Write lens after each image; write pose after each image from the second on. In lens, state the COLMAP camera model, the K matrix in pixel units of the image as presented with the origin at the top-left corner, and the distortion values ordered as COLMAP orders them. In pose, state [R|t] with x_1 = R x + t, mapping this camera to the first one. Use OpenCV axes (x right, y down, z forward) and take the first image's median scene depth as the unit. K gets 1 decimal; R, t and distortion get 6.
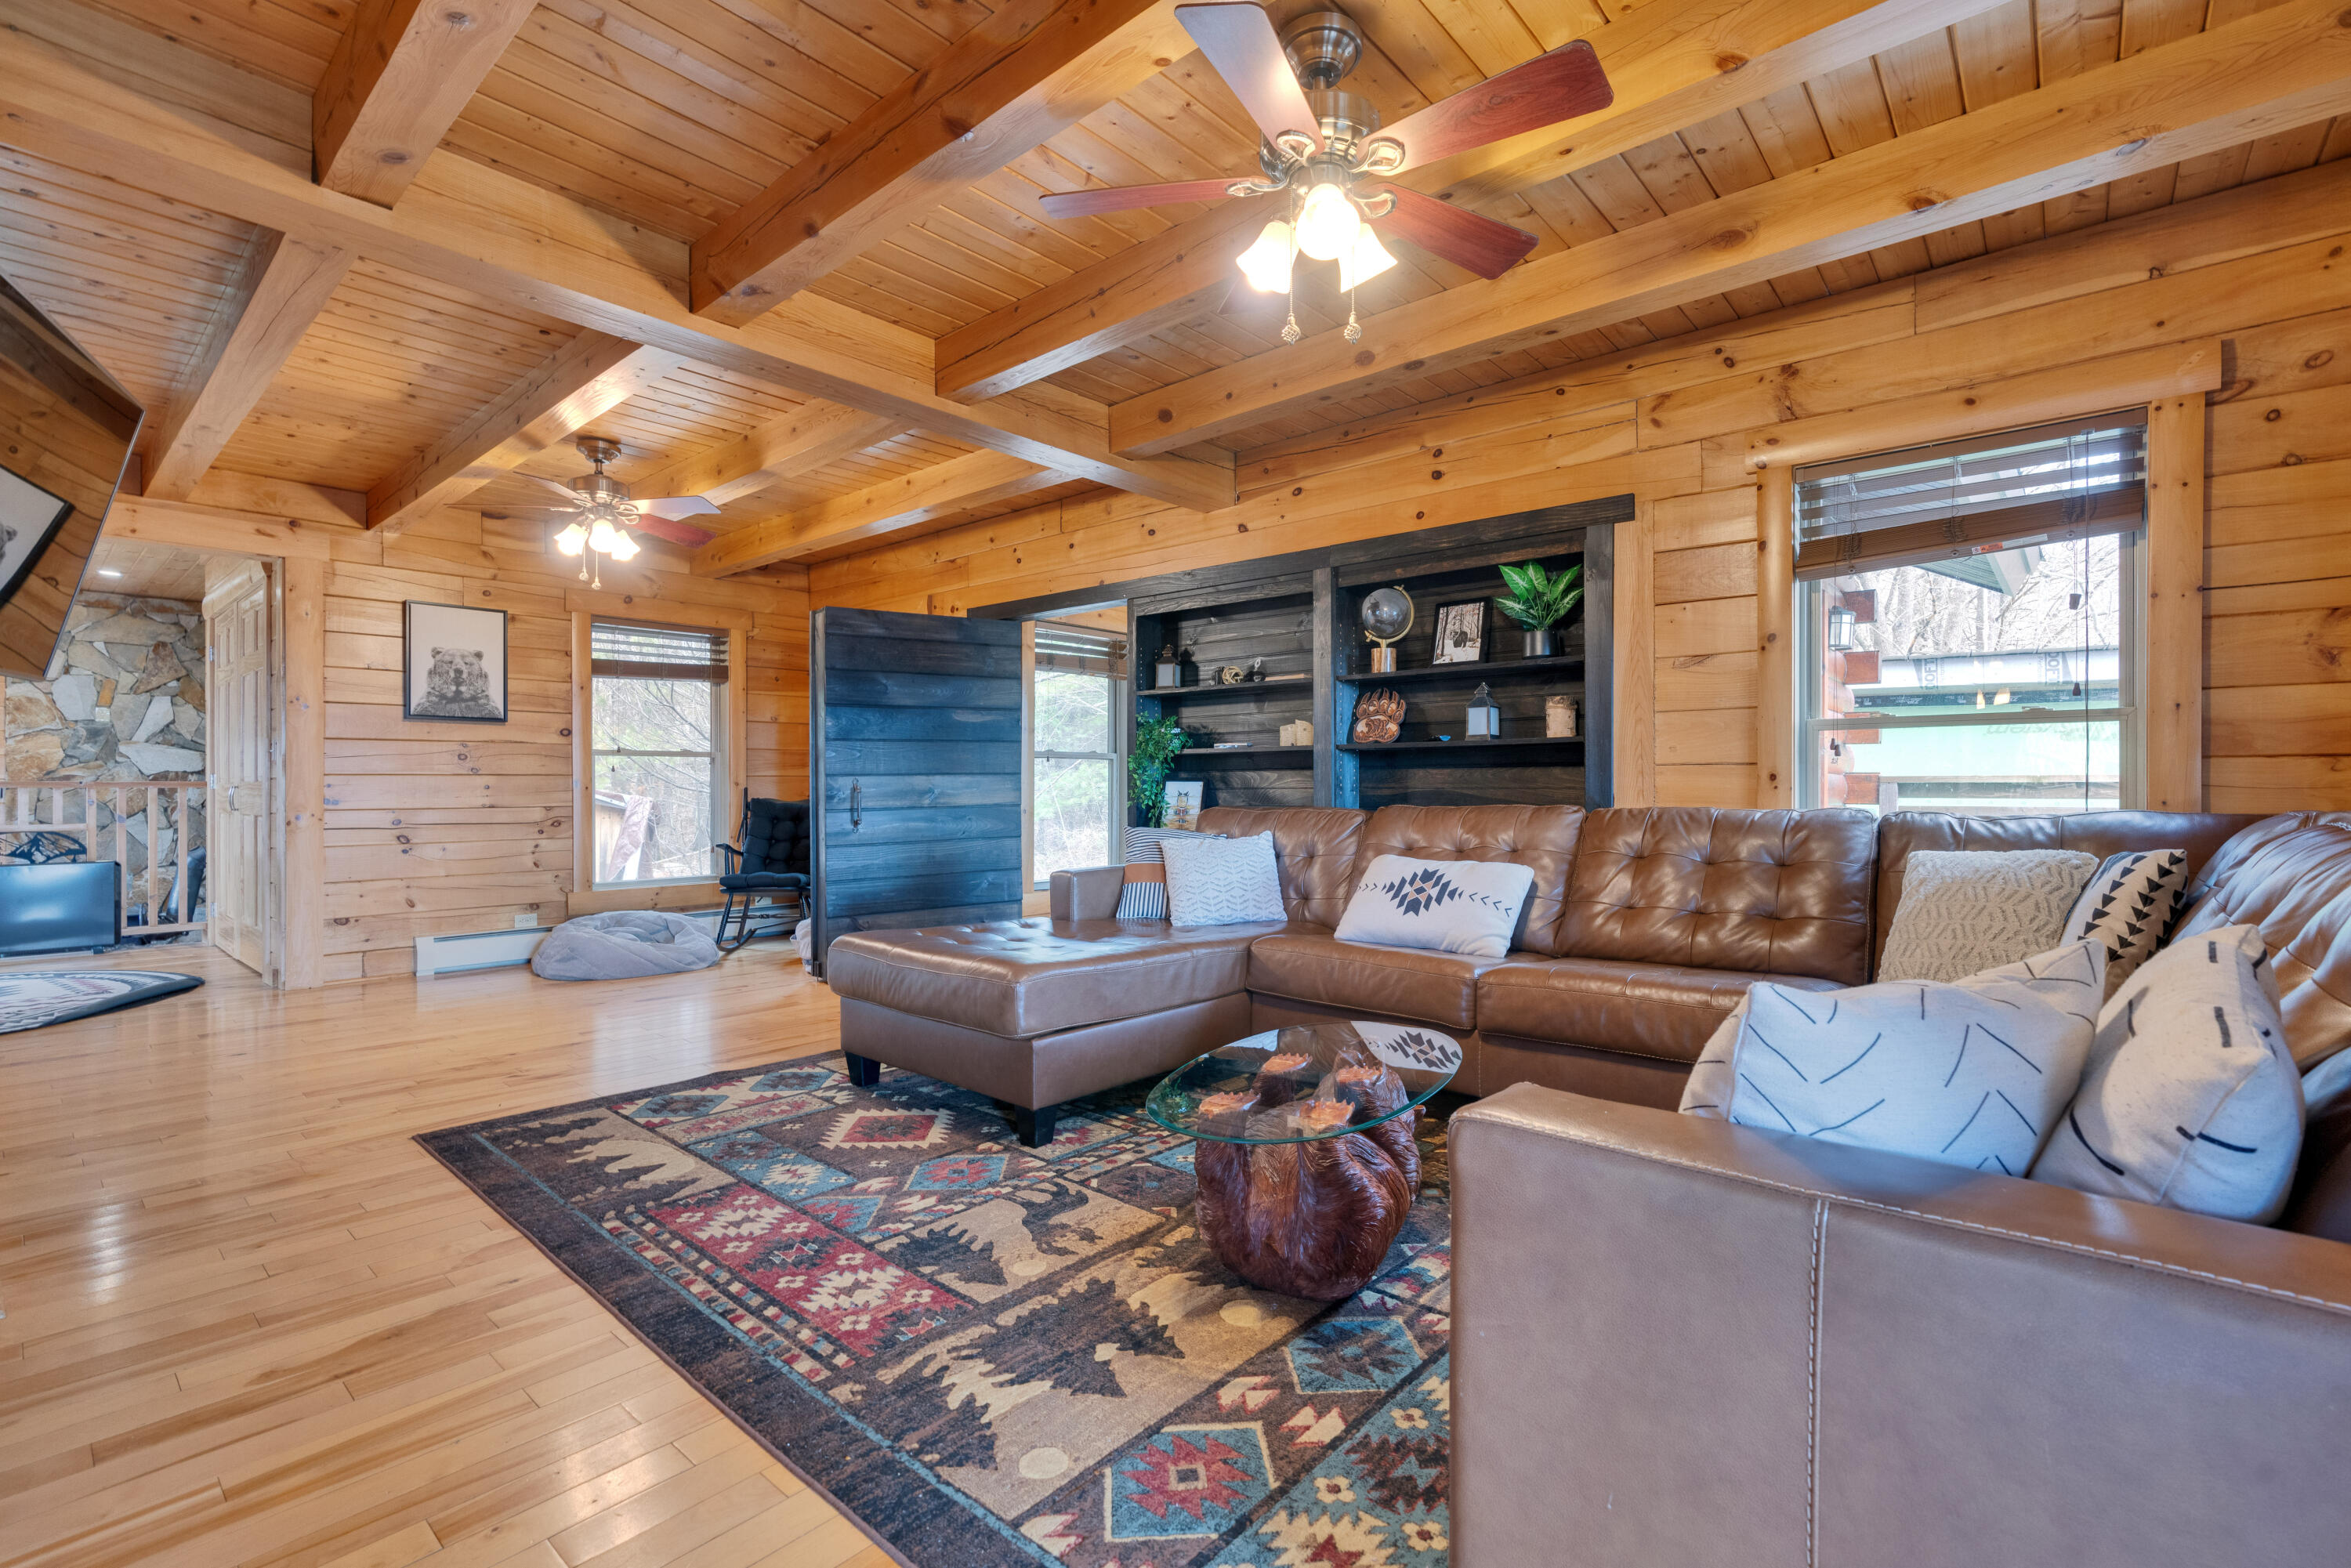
lens RADIAL K [[1045.9, 0, 1192.4], [0, 1045.9, 782.7], [0, 0, 1]] dist [-0.009314, 0.001160]
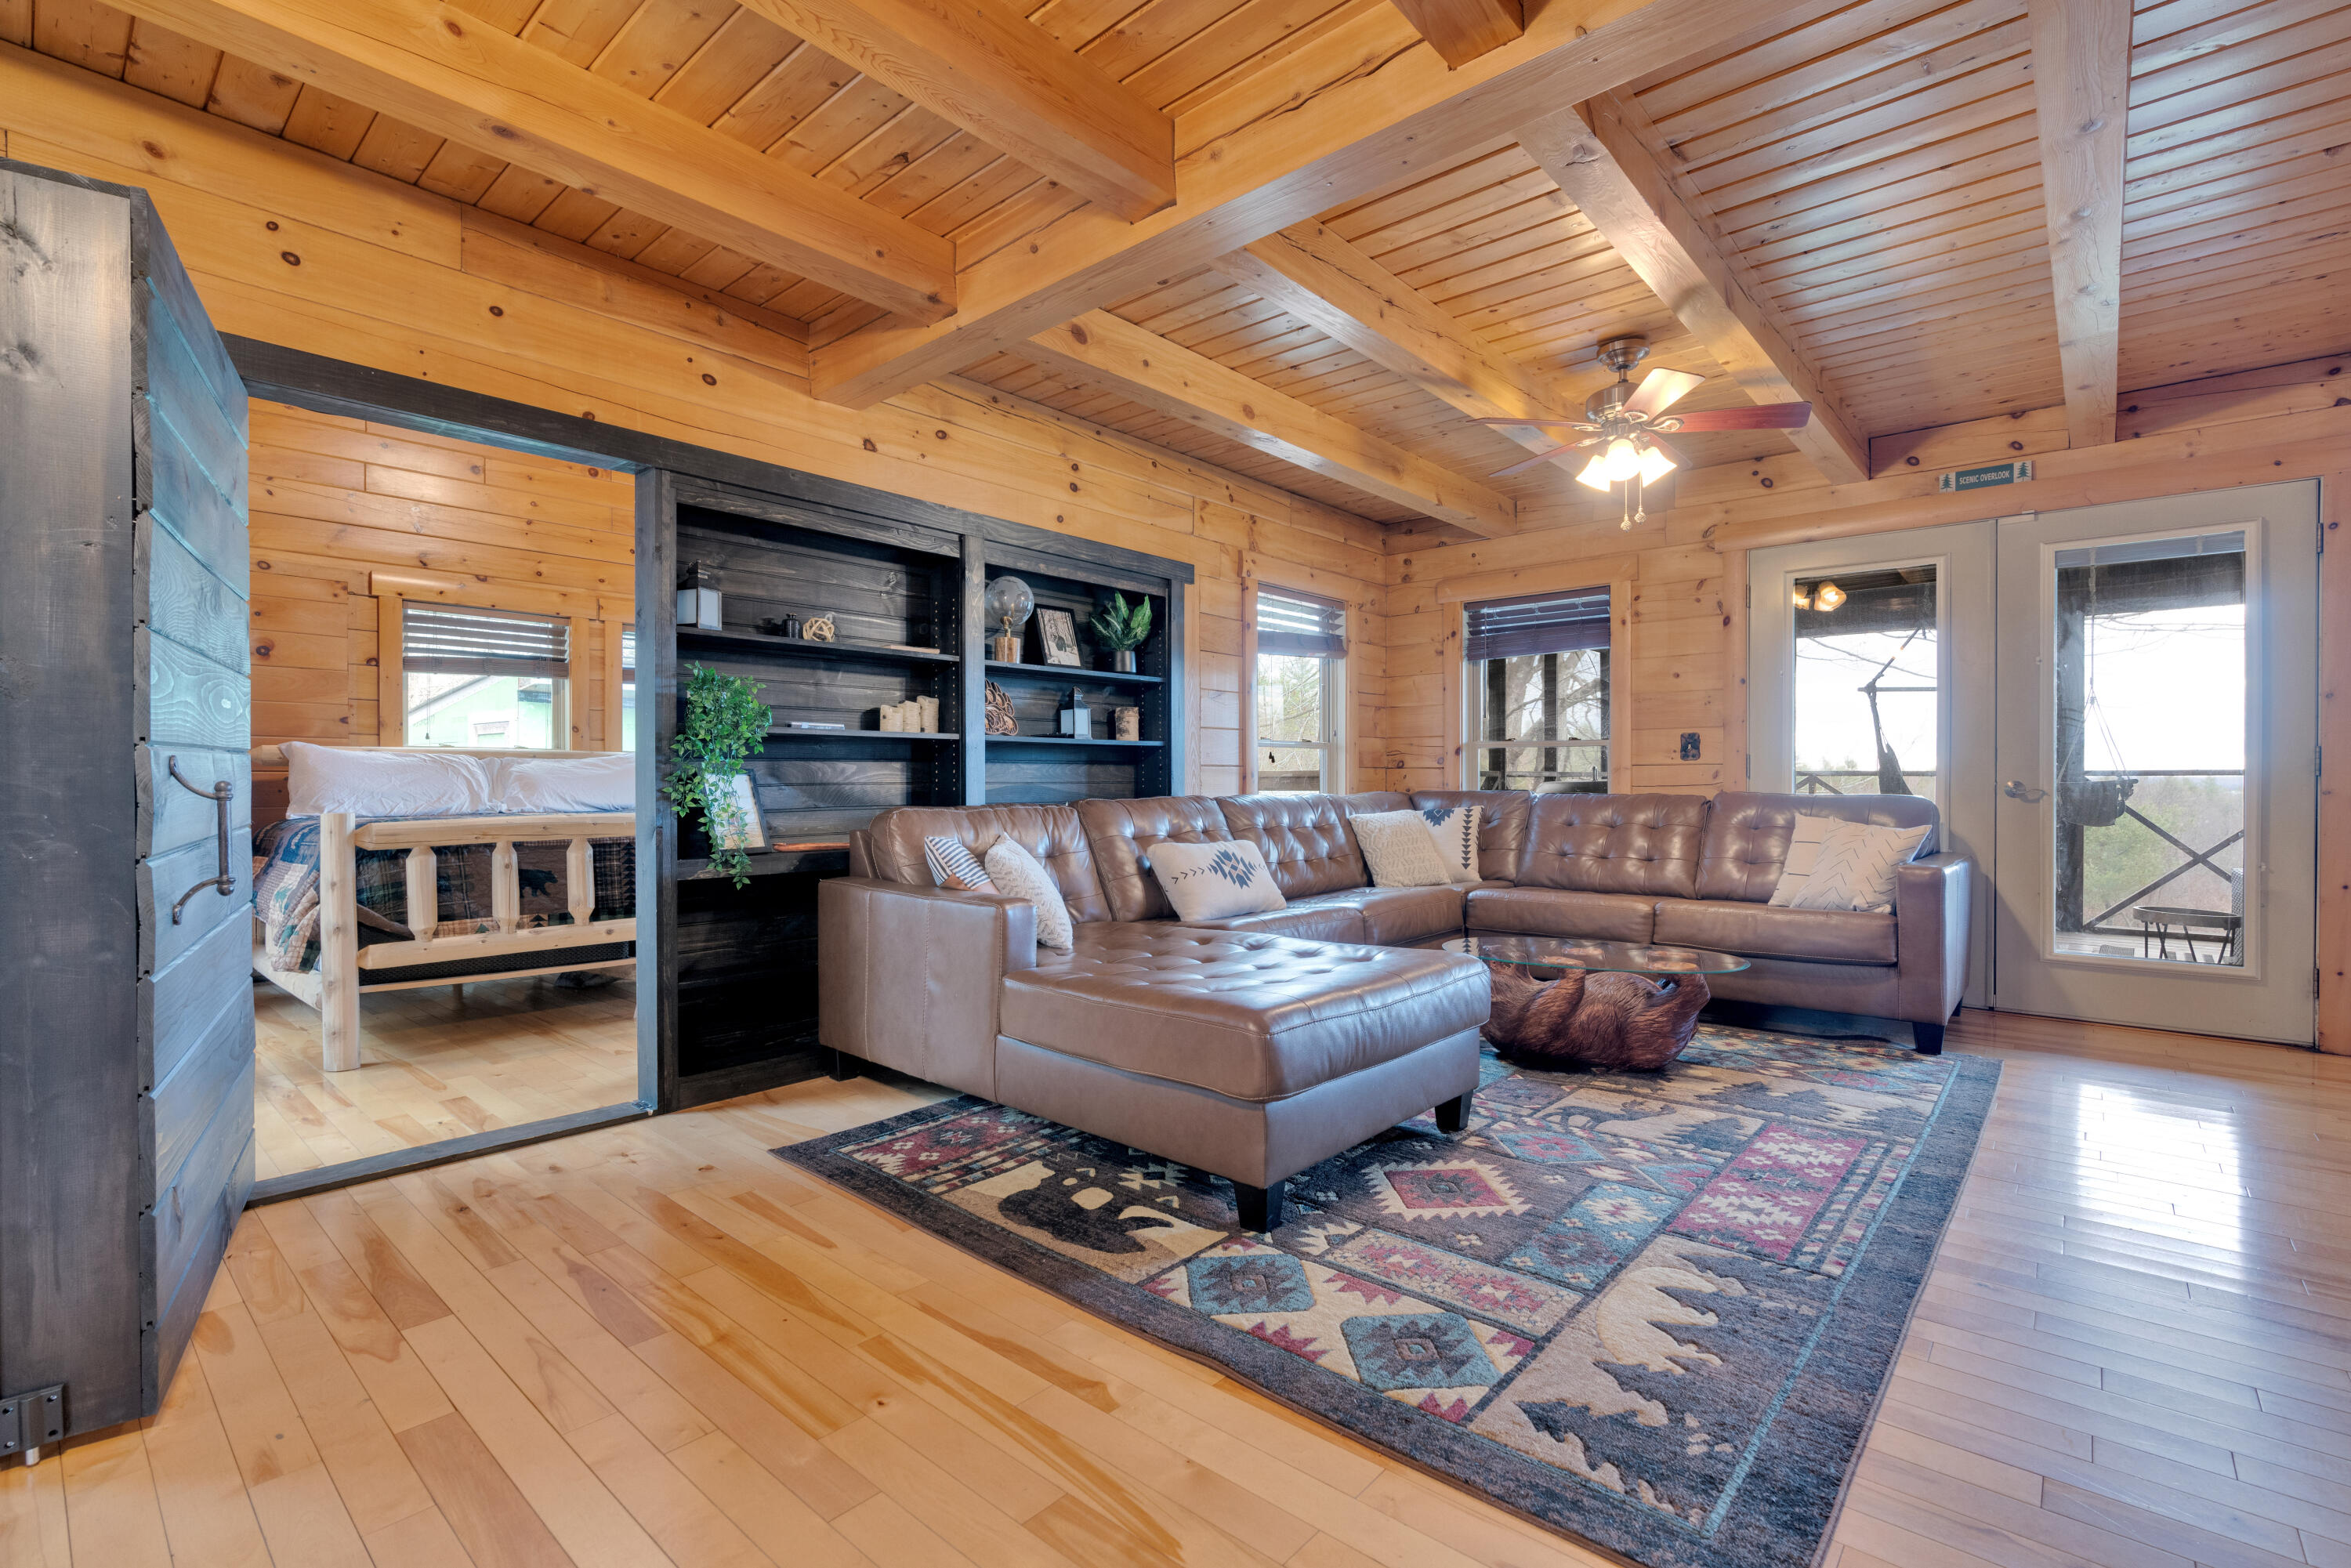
lens RADIAL K [[1045.9, 0, 1177.4], [0, 1045.9, 784.7], [0, 0, 1]] dist [-0.009314, 0.001160]
pose [[0.012284, -0.005045, 0.999912, -1.143441], [-0.001627, 0.999986, 0.005065, 0.002291], [-0.999923, -0.001689, 0.012276, 1.217671]]
